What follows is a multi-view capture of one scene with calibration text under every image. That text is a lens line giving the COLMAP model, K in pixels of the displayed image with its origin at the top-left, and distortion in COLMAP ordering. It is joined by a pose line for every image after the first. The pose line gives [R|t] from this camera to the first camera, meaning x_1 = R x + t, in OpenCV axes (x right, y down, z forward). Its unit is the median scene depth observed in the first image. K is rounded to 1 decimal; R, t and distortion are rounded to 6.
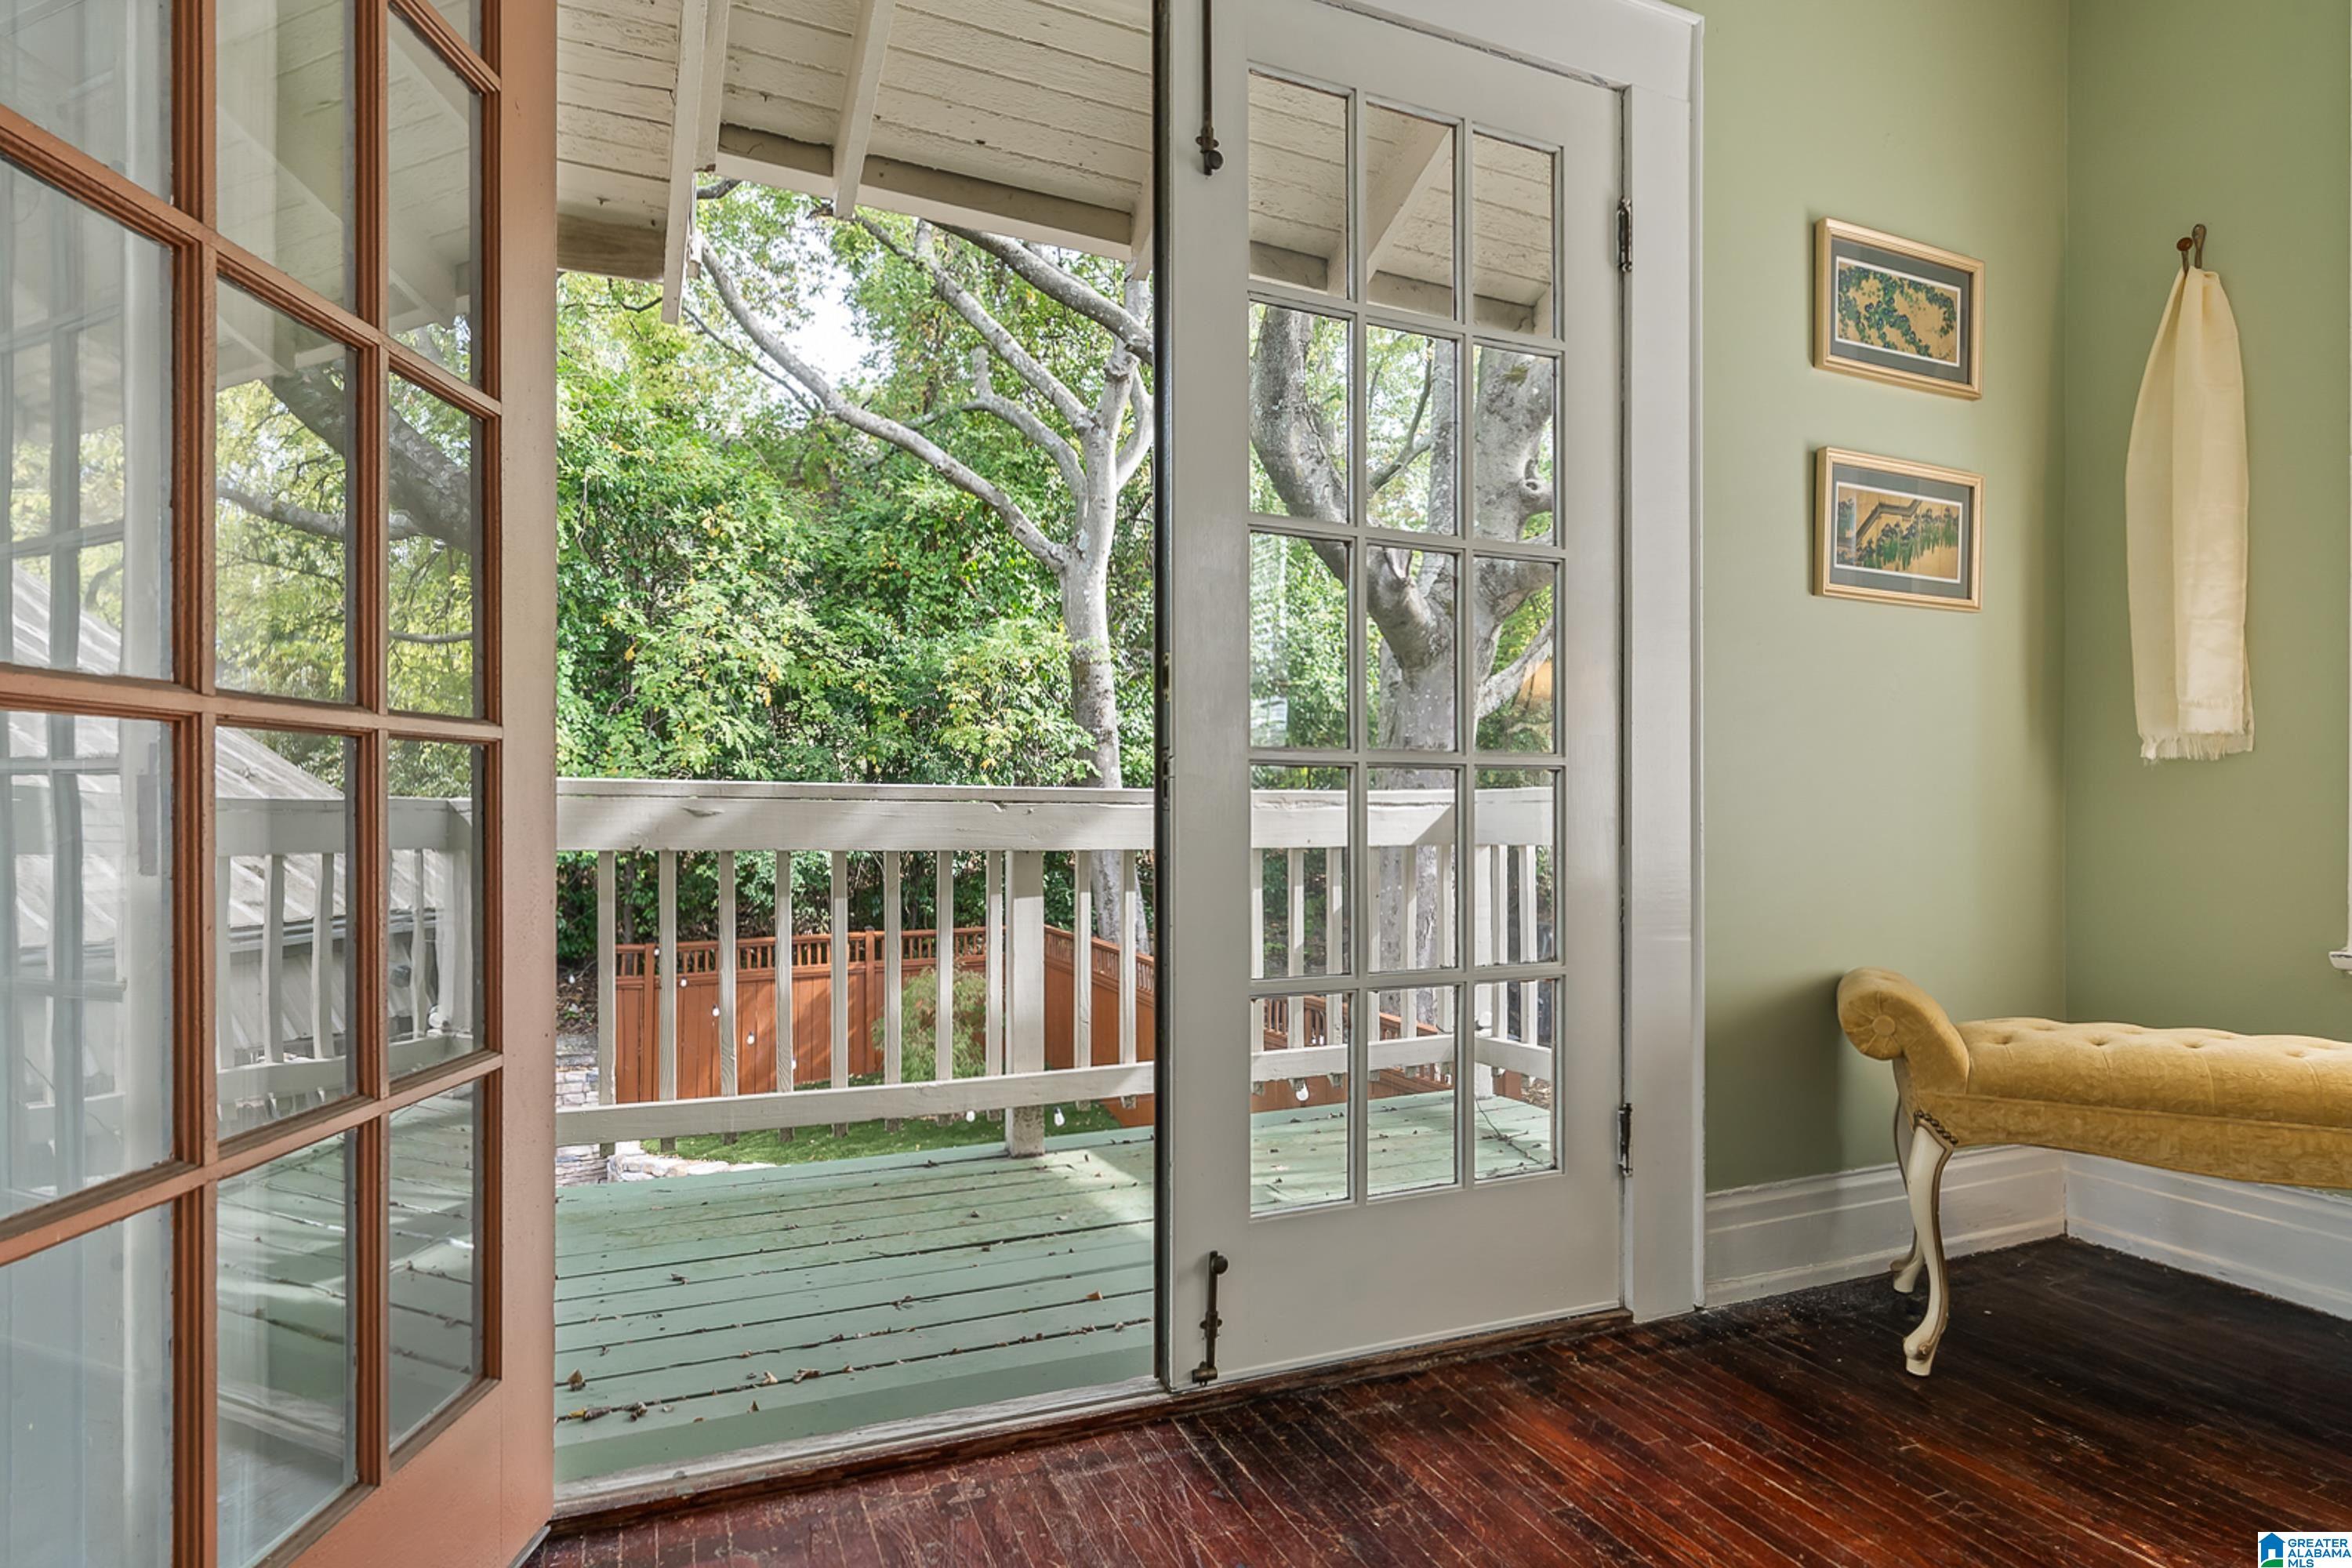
lens RADIAL K [[1225.2, 0, 1173.5], [0, 1225.2, 803.9], [0, 0, 1]] dist [0.000000, -0.000818]
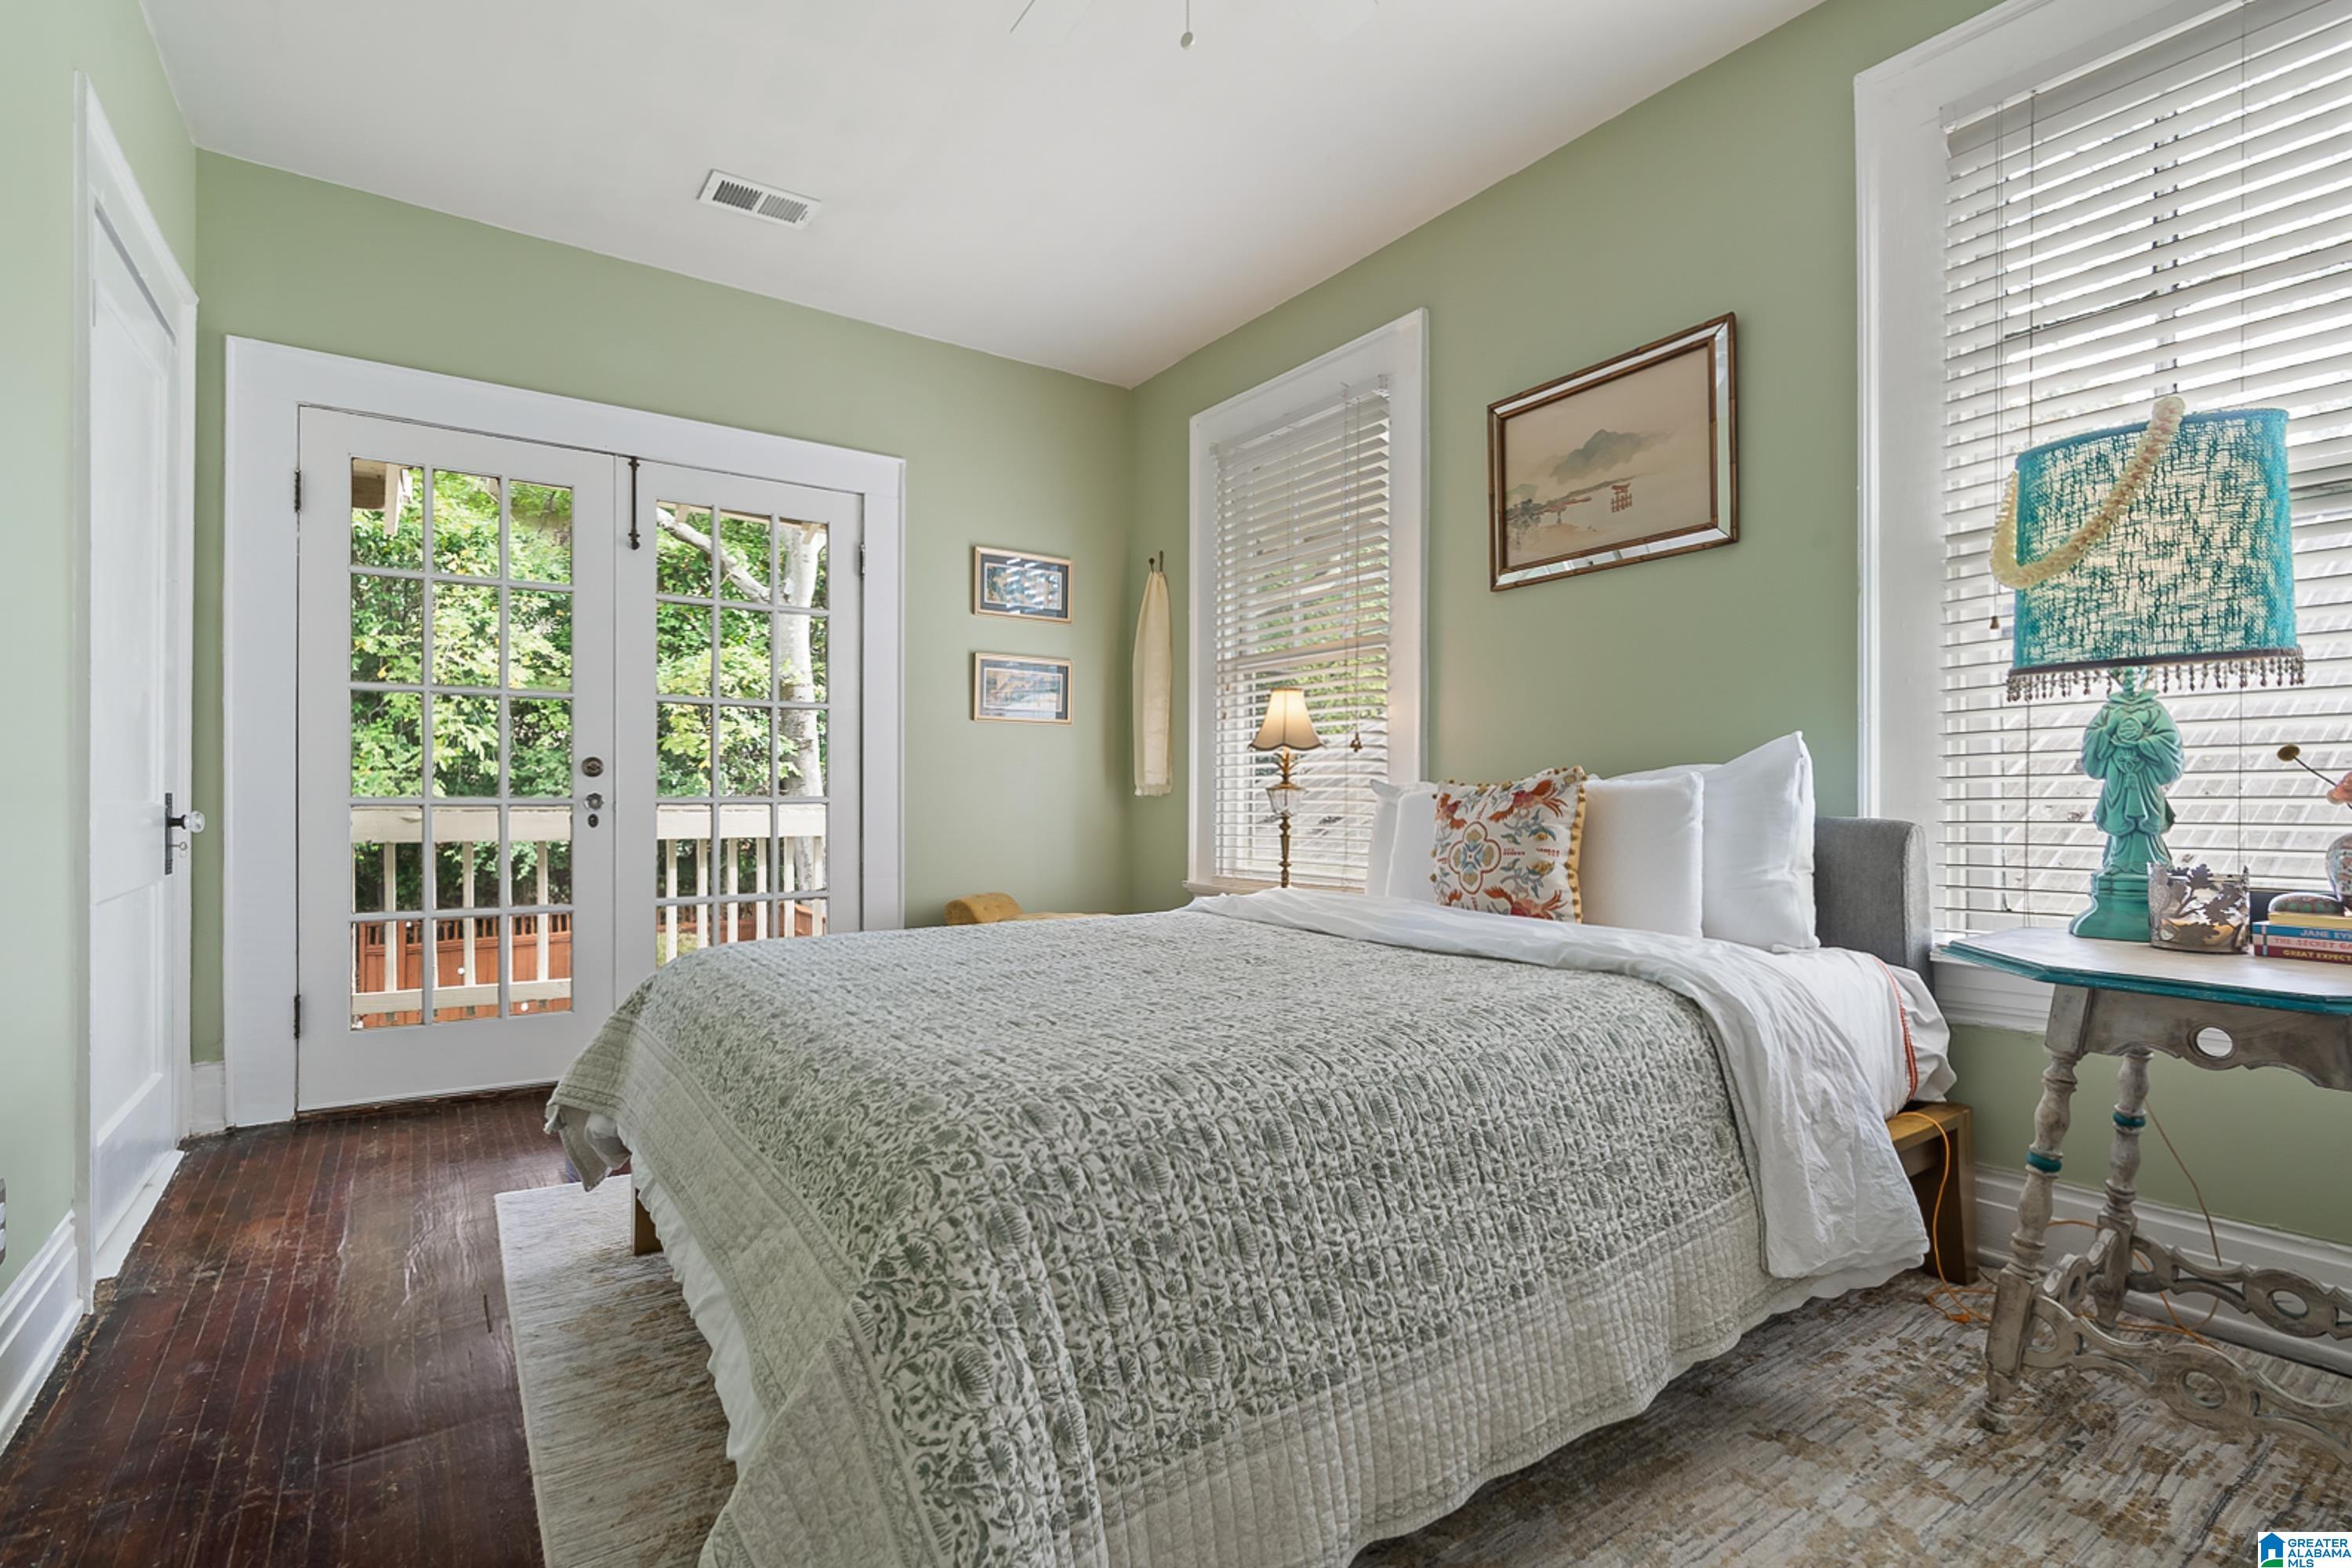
lens RADIAL K [[1122.6, 0, 1177.3], [0, 1122.6, 791.7], [0, 0, 1]] dist [0.003493, -0.000221]
pose [[0.981879, 0.002891, 0.189488, 0.109393], [-0.003319, 0.999993, 0.001937, -0.010599], [-0.189481, -0.002531, 0.981881, -0.220939]]
